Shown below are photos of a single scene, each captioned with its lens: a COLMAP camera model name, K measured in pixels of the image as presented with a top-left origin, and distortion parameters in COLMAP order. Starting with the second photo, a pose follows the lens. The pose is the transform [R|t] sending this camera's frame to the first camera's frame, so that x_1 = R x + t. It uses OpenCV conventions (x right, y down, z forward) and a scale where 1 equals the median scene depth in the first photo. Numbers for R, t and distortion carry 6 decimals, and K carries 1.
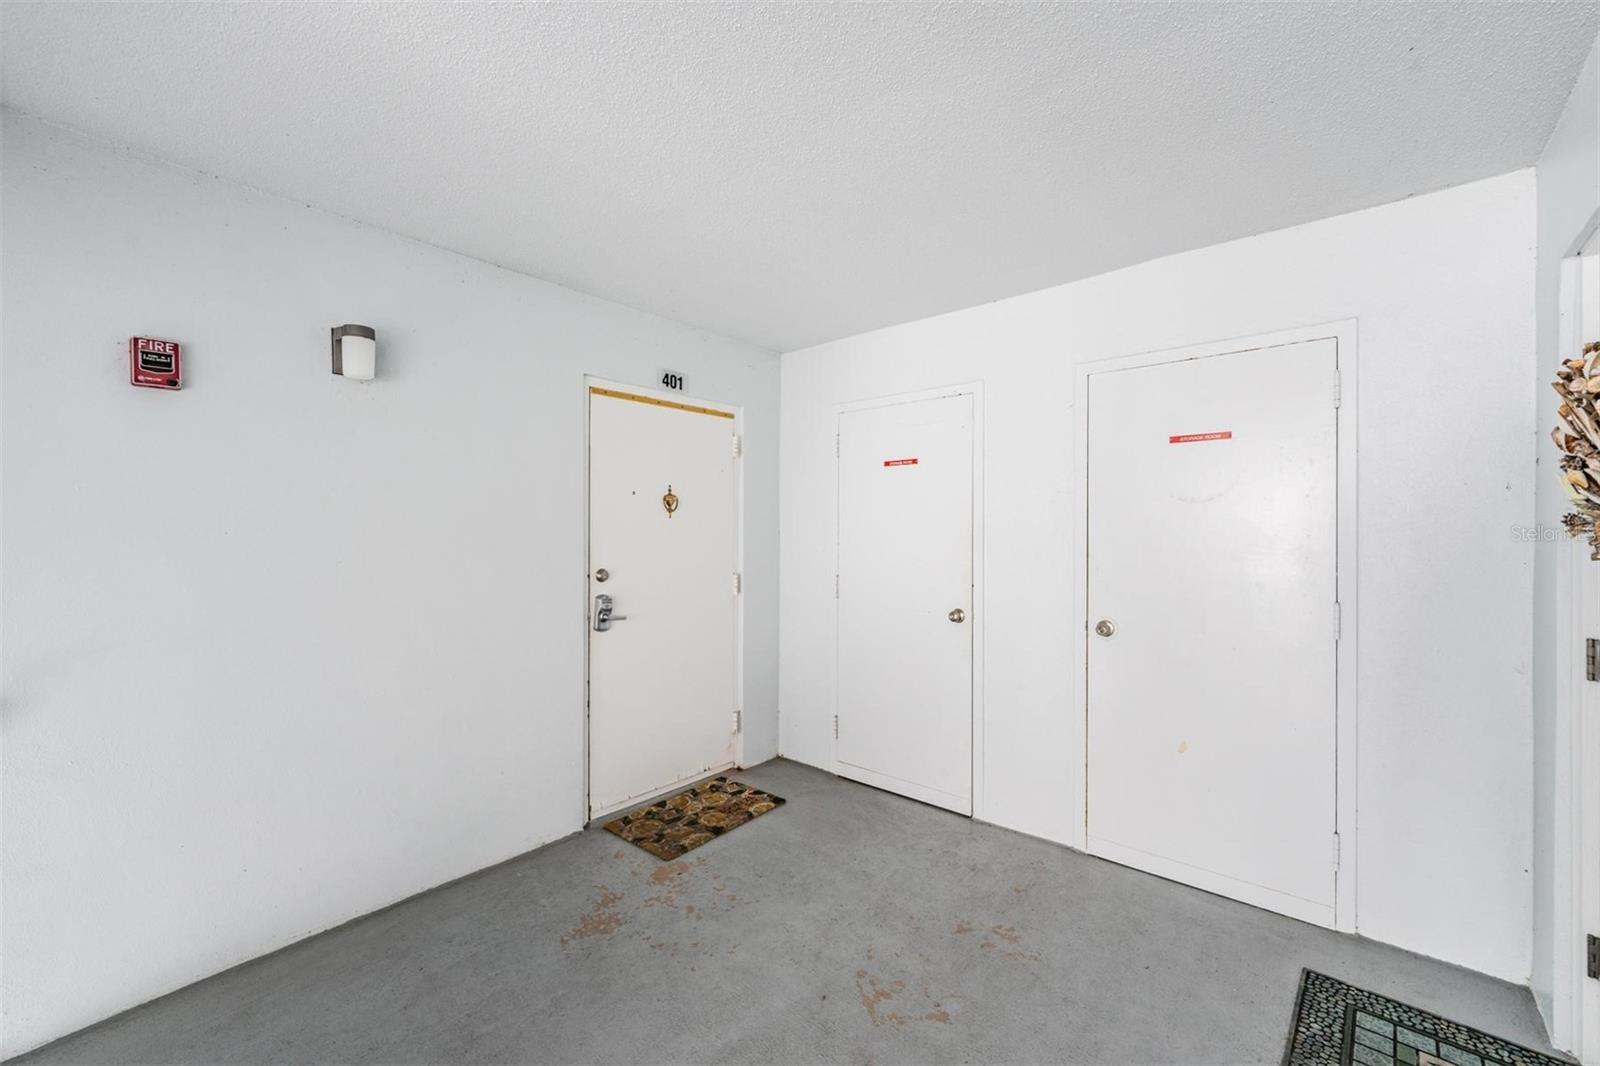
lens RADIAL K [[645.2, 0, 793.5], [0, 645.2, 534.2], [0, 0, 1]] dist [0.001278, 0.000064]
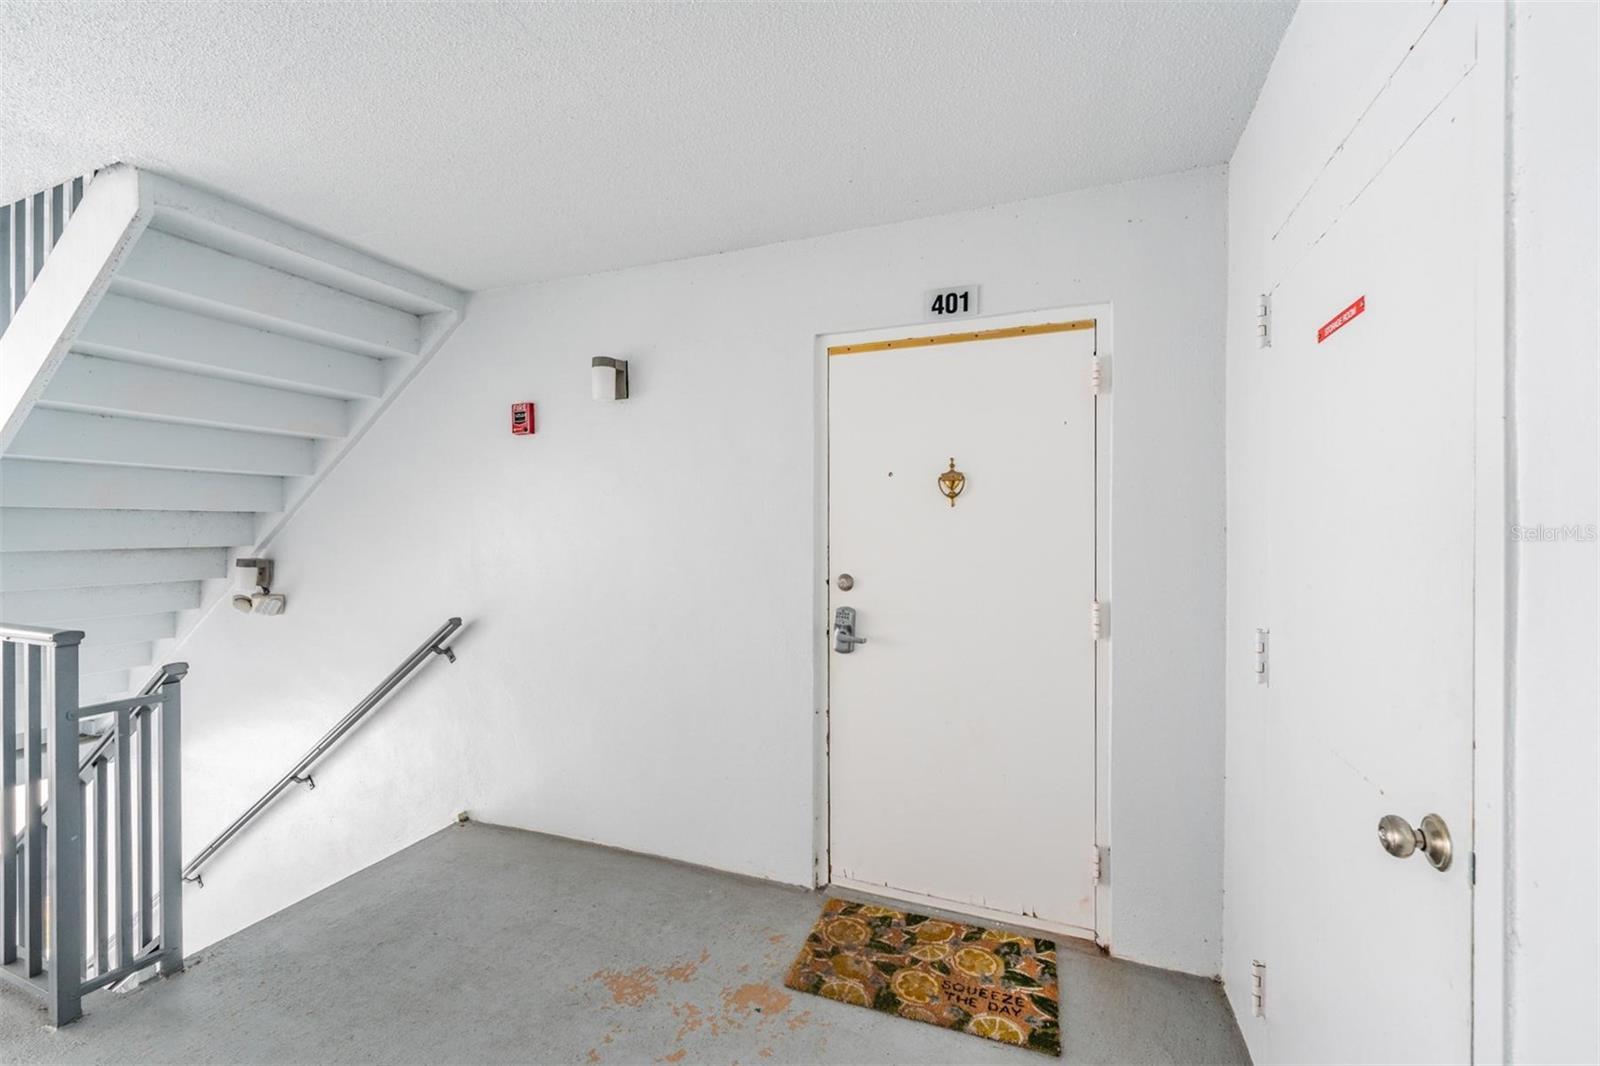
lens RADIAL K [[645.2, 0, 799.6], [0, 645.2, 530.1], [0, 0, 1]] dist [0.001278, 0.000064]
pose [[0.338068, 0.002395, -0.941119, 0.426078], [-0.002859, 0.999995, 0.001518, -0.001143], [0.941117, 0.002178, 0.338073, 0.678493]]
